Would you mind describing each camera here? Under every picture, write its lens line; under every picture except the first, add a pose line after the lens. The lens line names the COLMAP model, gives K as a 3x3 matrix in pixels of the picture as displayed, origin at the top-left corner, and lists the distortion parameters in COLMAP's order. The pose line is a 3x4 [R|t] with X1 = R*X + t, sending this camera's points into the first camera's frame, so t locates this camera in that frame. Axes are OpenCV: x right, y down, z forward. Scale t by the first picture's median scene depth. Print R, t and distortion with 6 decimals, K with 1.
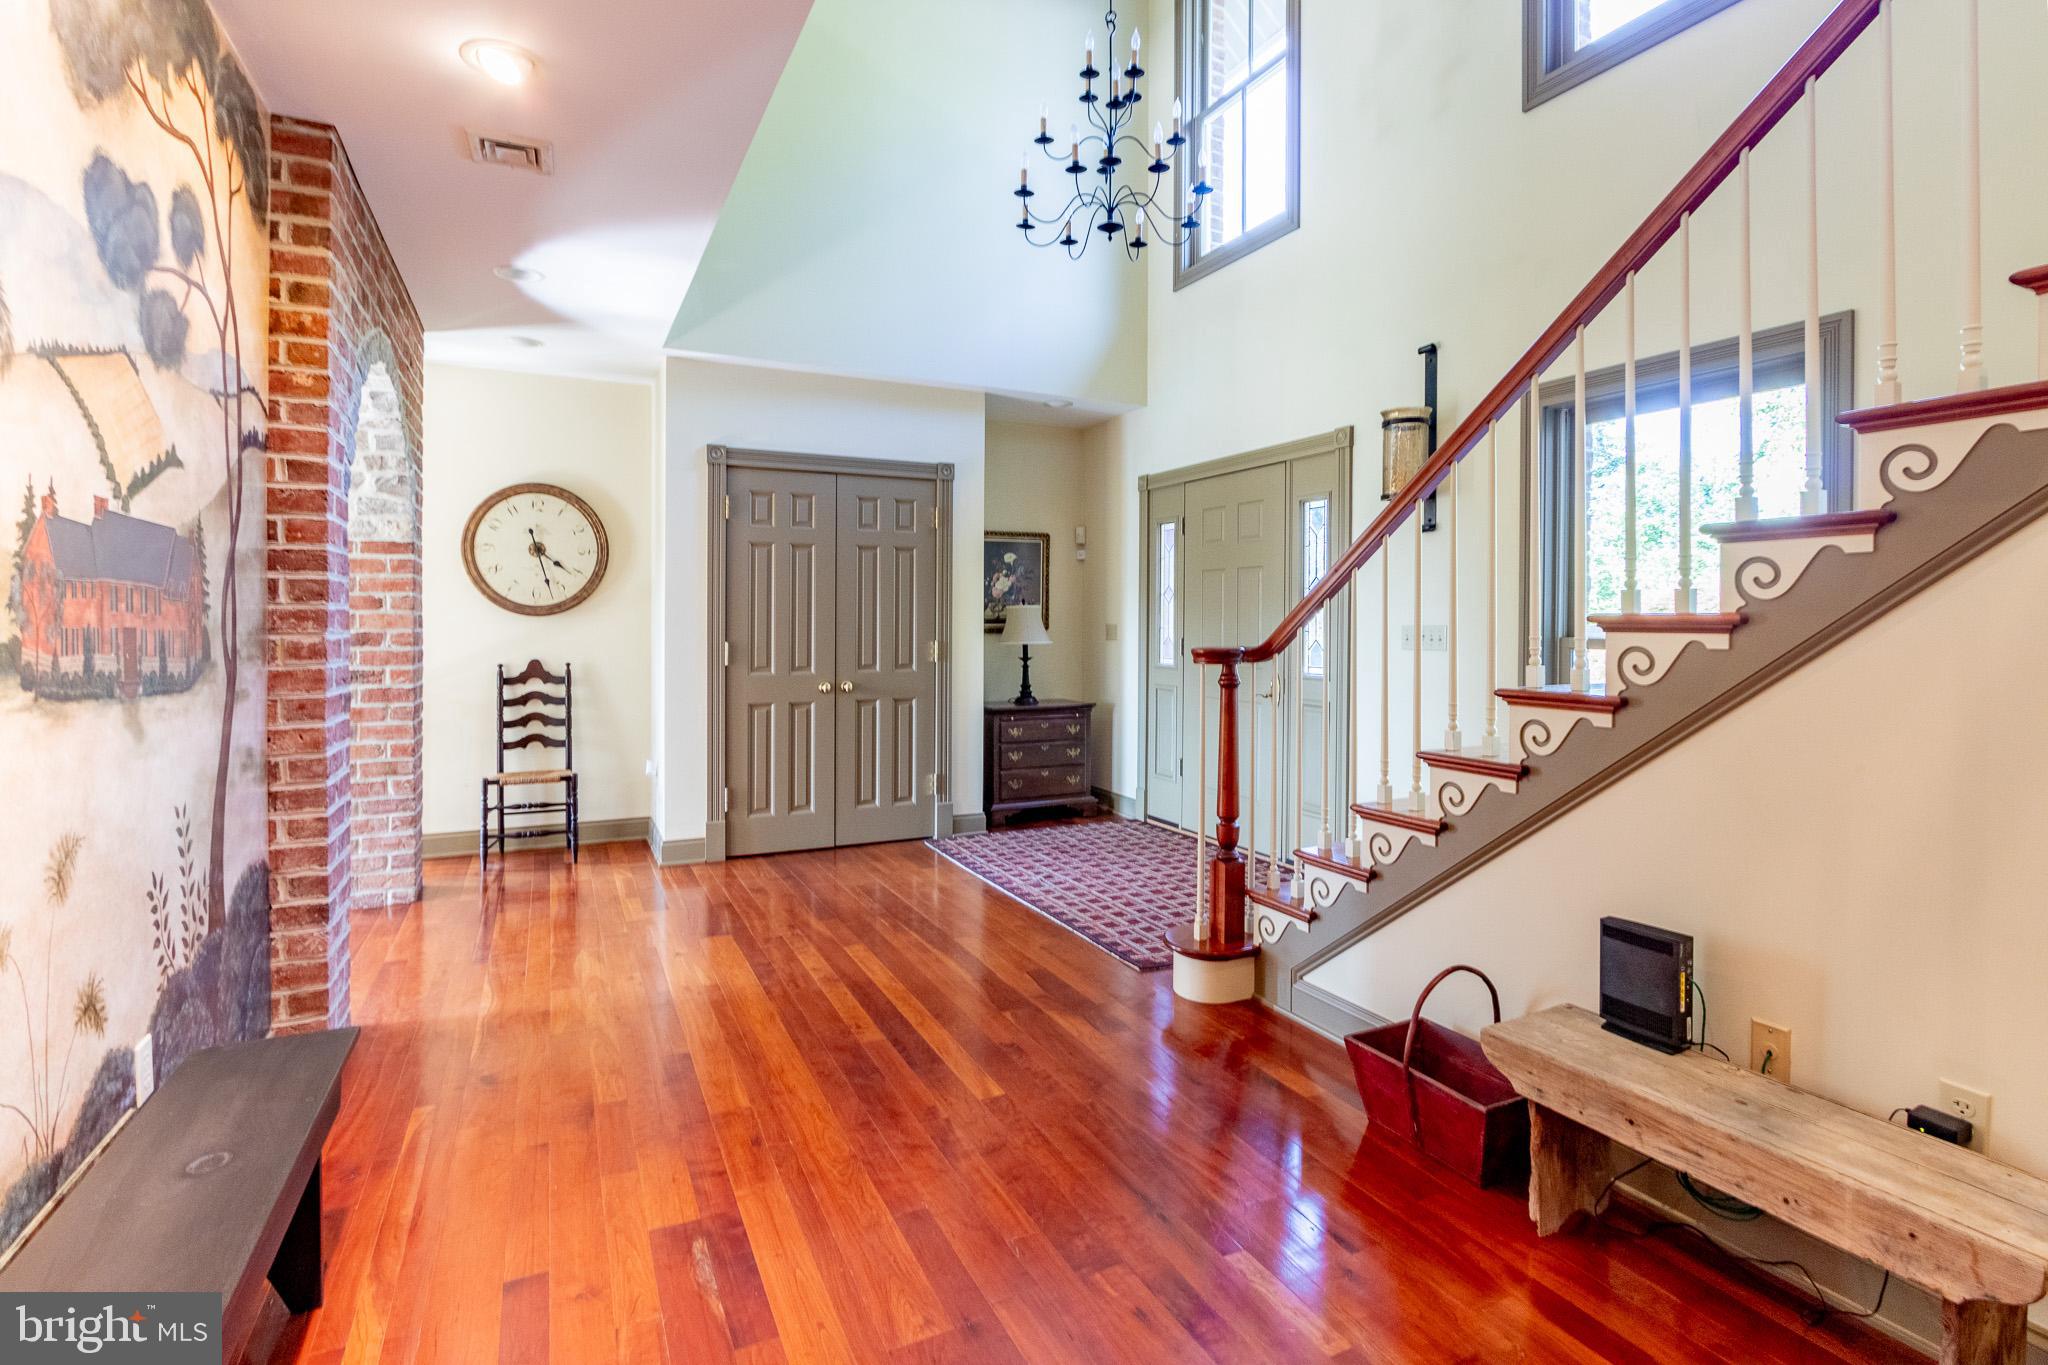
lens RADIAL K [[979.8, 0, 1023.5], [0, 979.8, 655.8], [0, 0, 1]] dist [-0.020408, 0.001546]
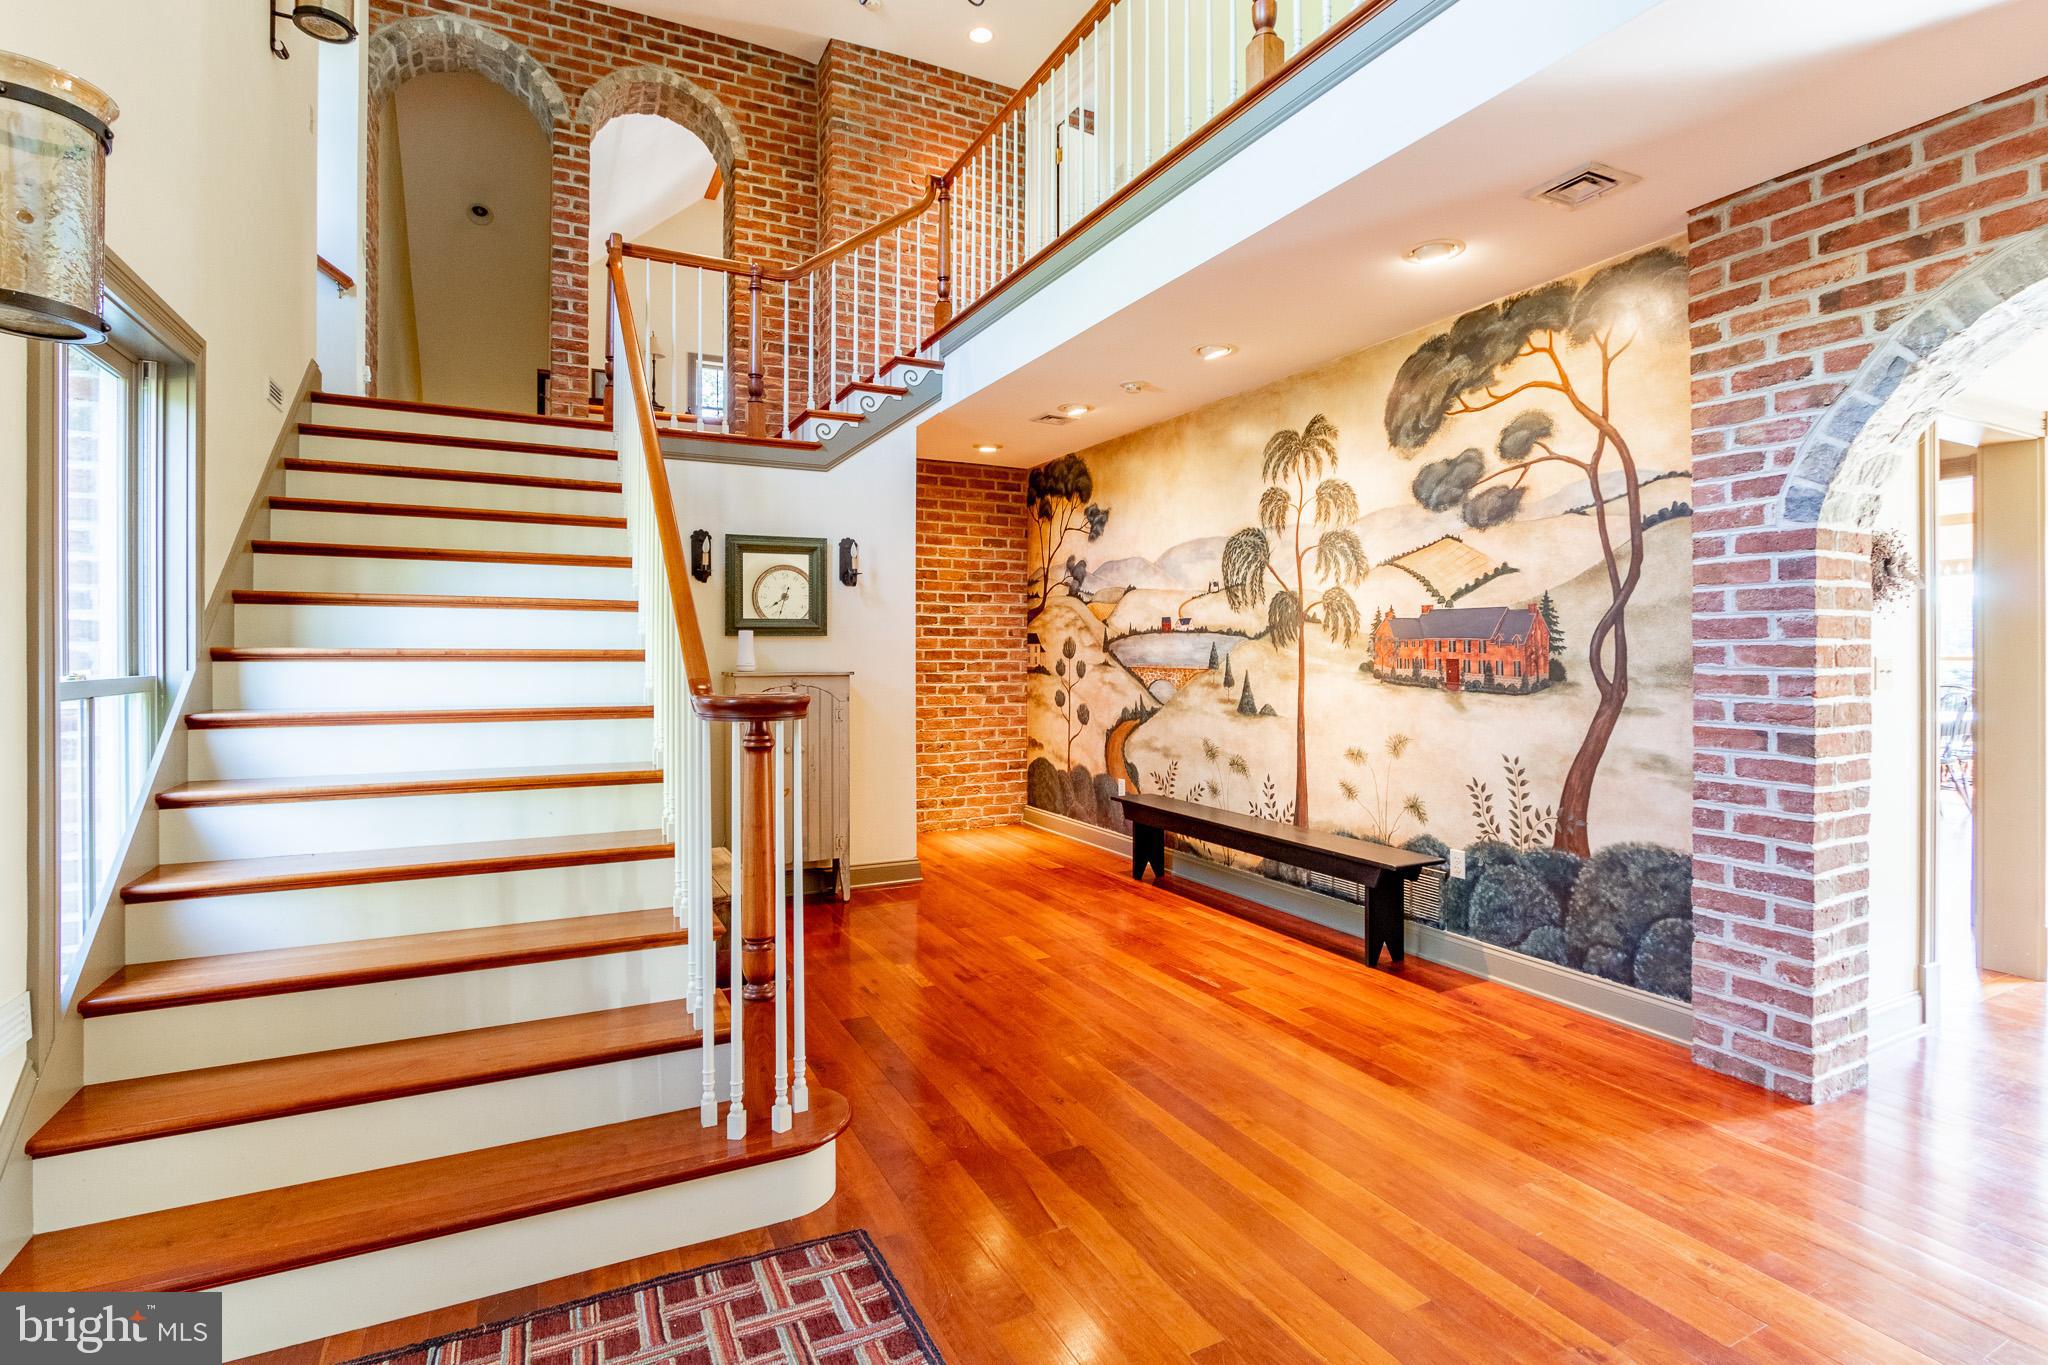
lens RADIAL K [[979.8, 0, 1023.5], [0, 979.8, 655.8], [0, 0, 1]] dist [-0.020408, 0.001546]
pose [[-0.999555, -0.004997, -0.029397, 0.133034], [-0.006089, 0.999290, 0.037169, -0.115892], [0.029191, 0.037331, -0.998877, 3.276363]]
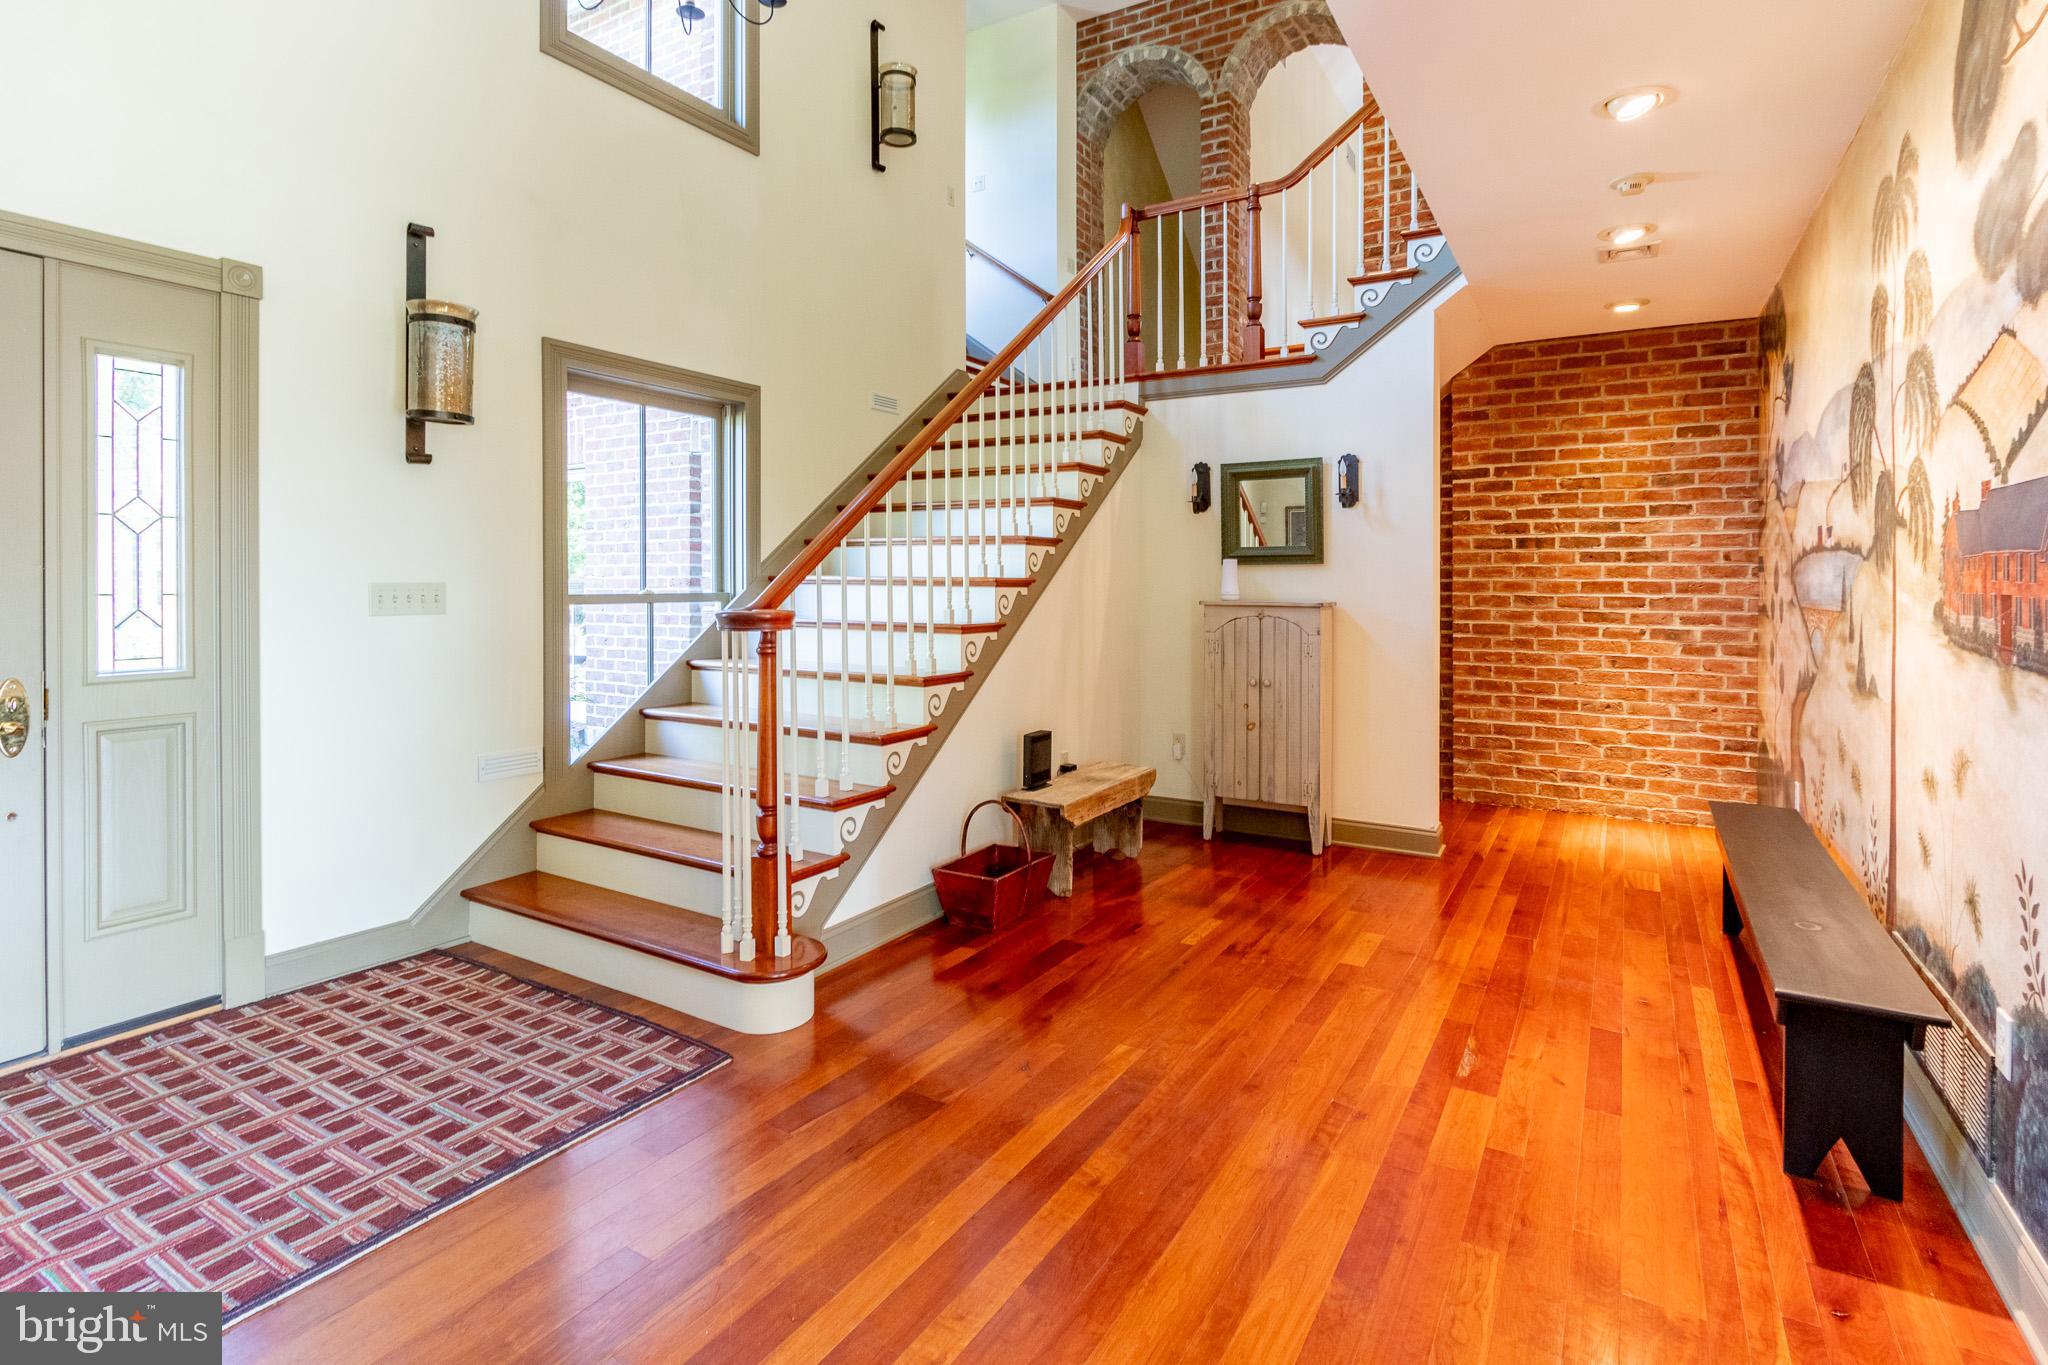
lens RADIAL K [[992.1, 0, 1030.5], [0, 992.1, 599.3], [0, 0, 1]] dist [-0.011072, 0.000468]
pose [[-0.555472, -0.021592, 0.831255, -1.236519], [0.020200, 0.999017, 0.039448, -0.088370], [-0.831290, 0.038703, -0.554490, 2.474360]]
